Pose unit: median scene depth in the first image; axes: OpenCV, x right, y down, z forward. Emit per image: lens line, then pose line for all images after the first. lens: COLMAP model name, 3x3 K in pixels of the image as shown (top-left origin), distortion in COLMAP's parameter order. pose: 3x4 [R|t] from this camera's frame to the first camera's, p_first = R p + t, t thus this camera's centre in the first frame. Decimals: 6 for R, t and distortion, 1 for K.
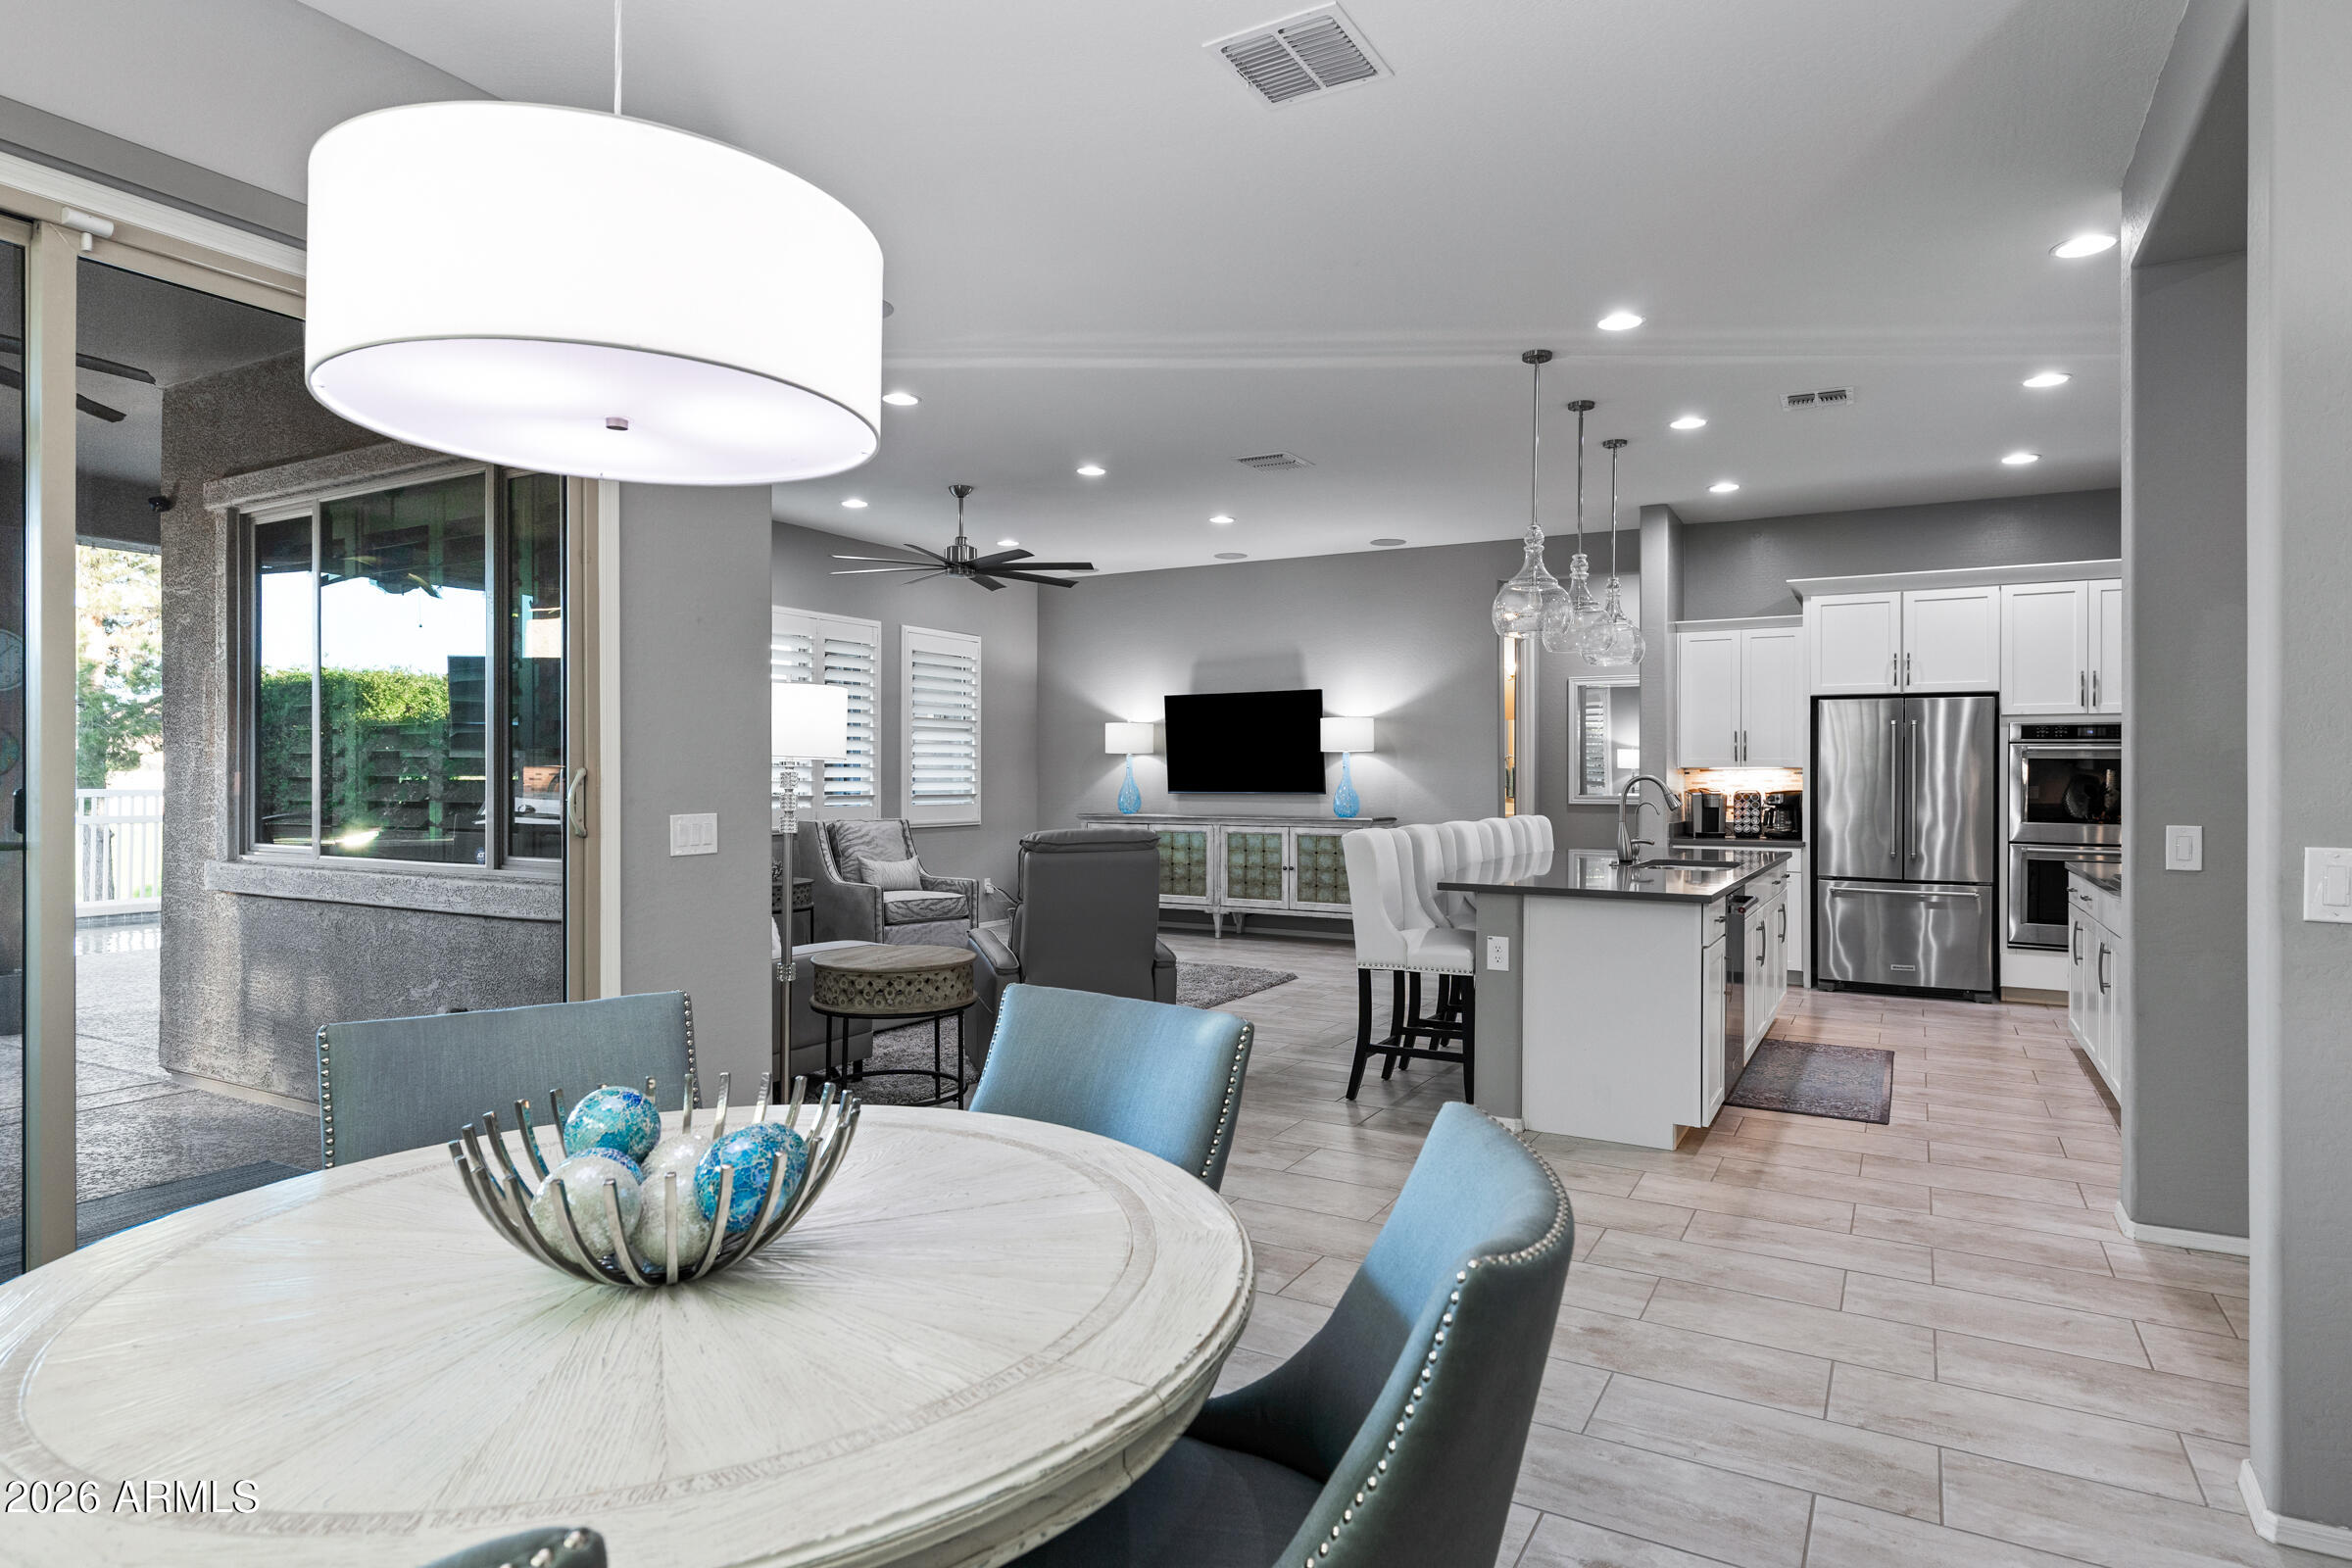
lens RADIAL K [[1321.3, 0, 1157.3], [0, 1321.3, 761.9], [0, 0, 1]] dist [0.003730, 0.000040]
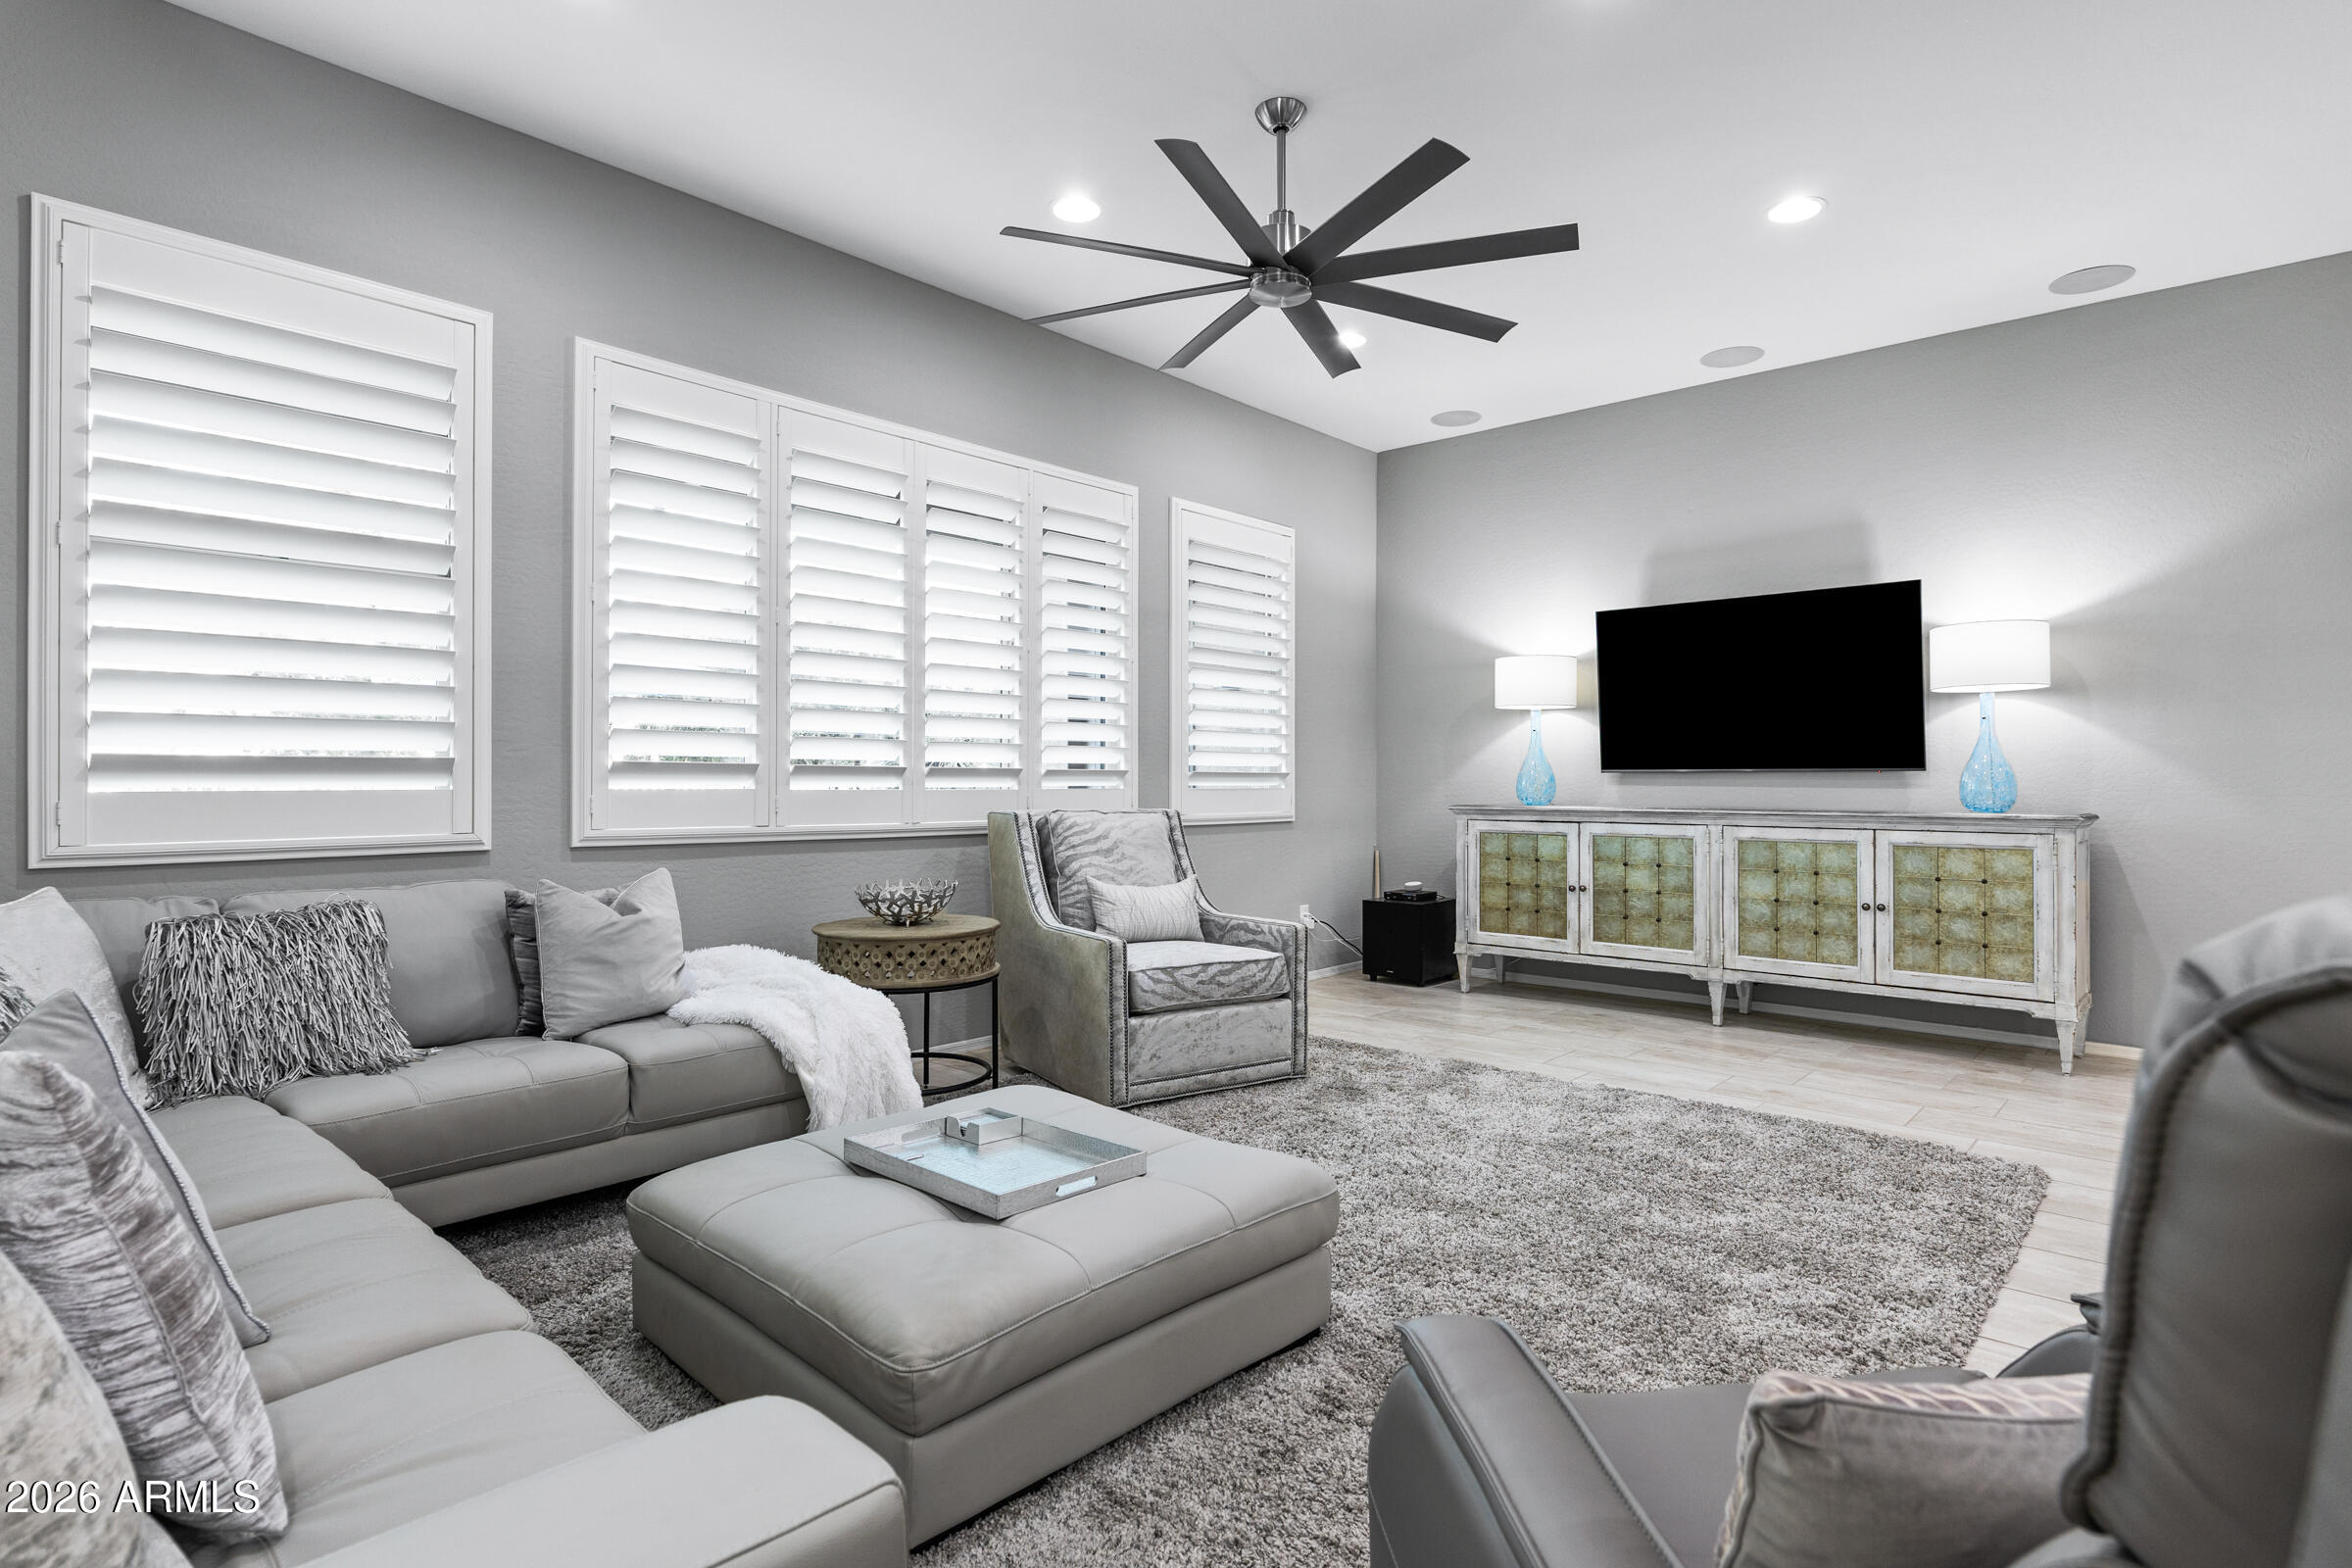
lens RADIAL K [[1212.9, 0, 1159.4], [0, 1212.9, 774.7], [0, 0, 1]] dist [0.001872, -0.000006]
pose [[0.976325, 0.000599, -0.216306, -0.075877], [0.001220, 0.999965, 0.008276, 0.021513], [0.216303, -0.008344, 0.976291, 0.441491]]
